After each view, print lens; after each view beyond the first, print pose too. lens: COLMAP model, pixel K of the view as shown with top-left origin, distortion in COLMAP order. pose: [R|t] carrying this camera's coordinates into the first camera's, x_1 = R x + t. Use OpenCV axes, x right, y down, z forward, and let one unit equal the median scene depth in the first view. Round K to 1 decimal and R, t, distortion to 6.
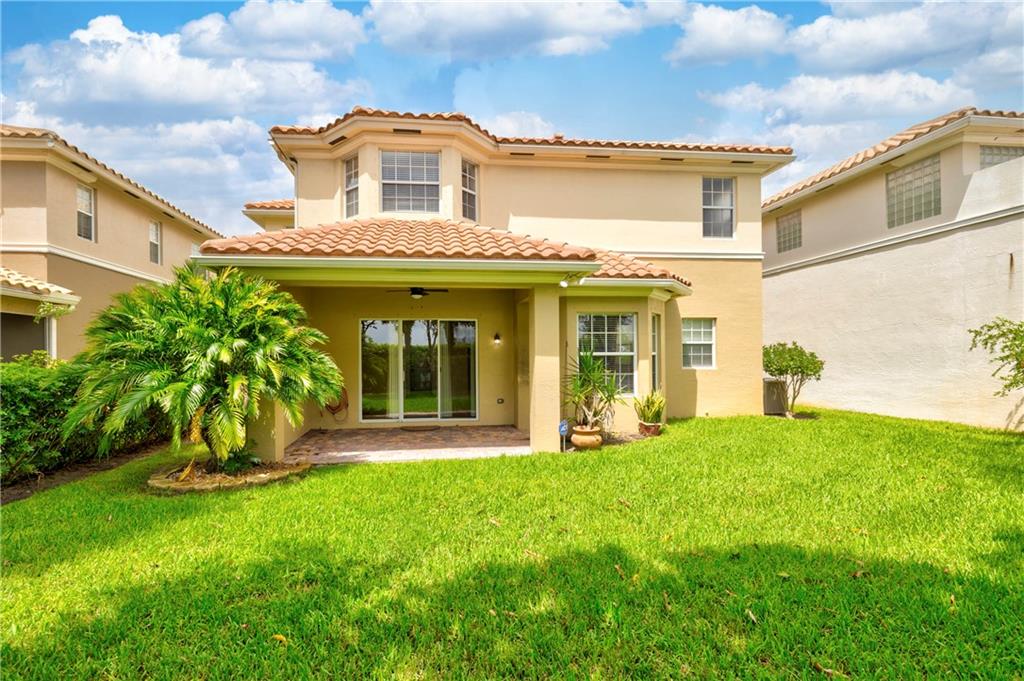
lens RADIAL K [[457.6, 0, 473.1], [0, 457.6, 354.2], [0, 0, 1]] dist [-0.000686, 0.000040]
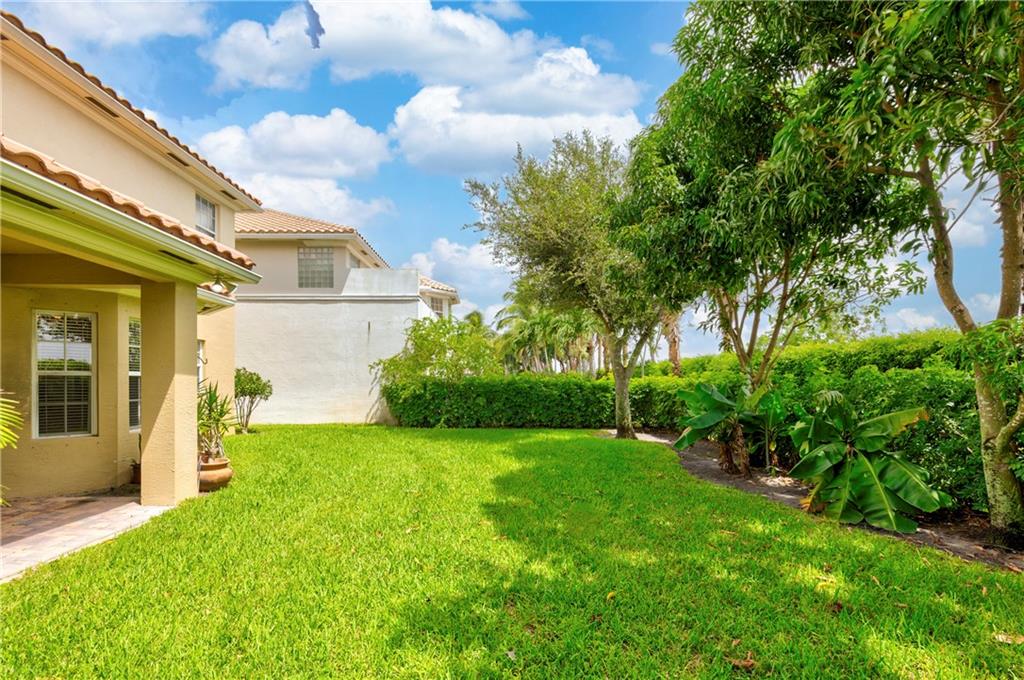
lens RADIAL K [[454.9, 0, 501.5], [0, 454.9, 386.3], [0, 0, 1]] dist [0.000238, 0.000060]
pose [[0.066283, -0.003416, 0.997795, -0.446585], [-0.005467, 0.999978, 0.003786, 0.013629], [-0.997786, -0.005706, 0.066263, 0.327039]]
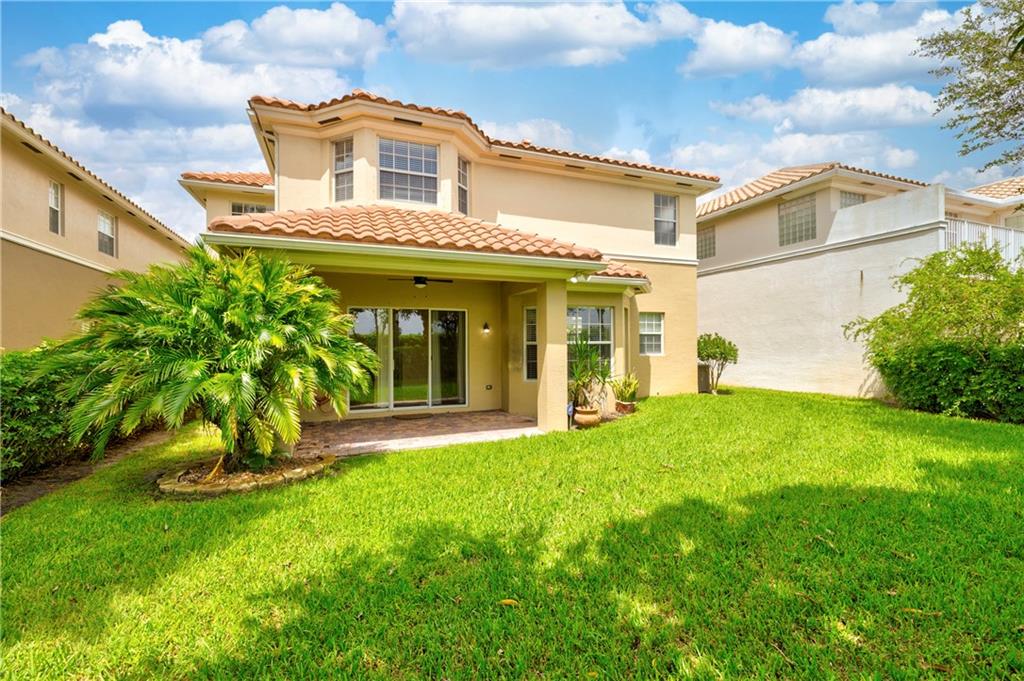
lens RADIAL K [[447.1, 0, 512.0], [0, 447.1, 340.5], [0, 0, 1]] dist [-0.001048, -0.000160]
pose [[0.960358, 0.002189, 0.278761, -0.191589], [-0.000240, 0.999975, -0.007026, 0.001999], [-0.278769, 0.006680, 0.960335, -0.006912]]
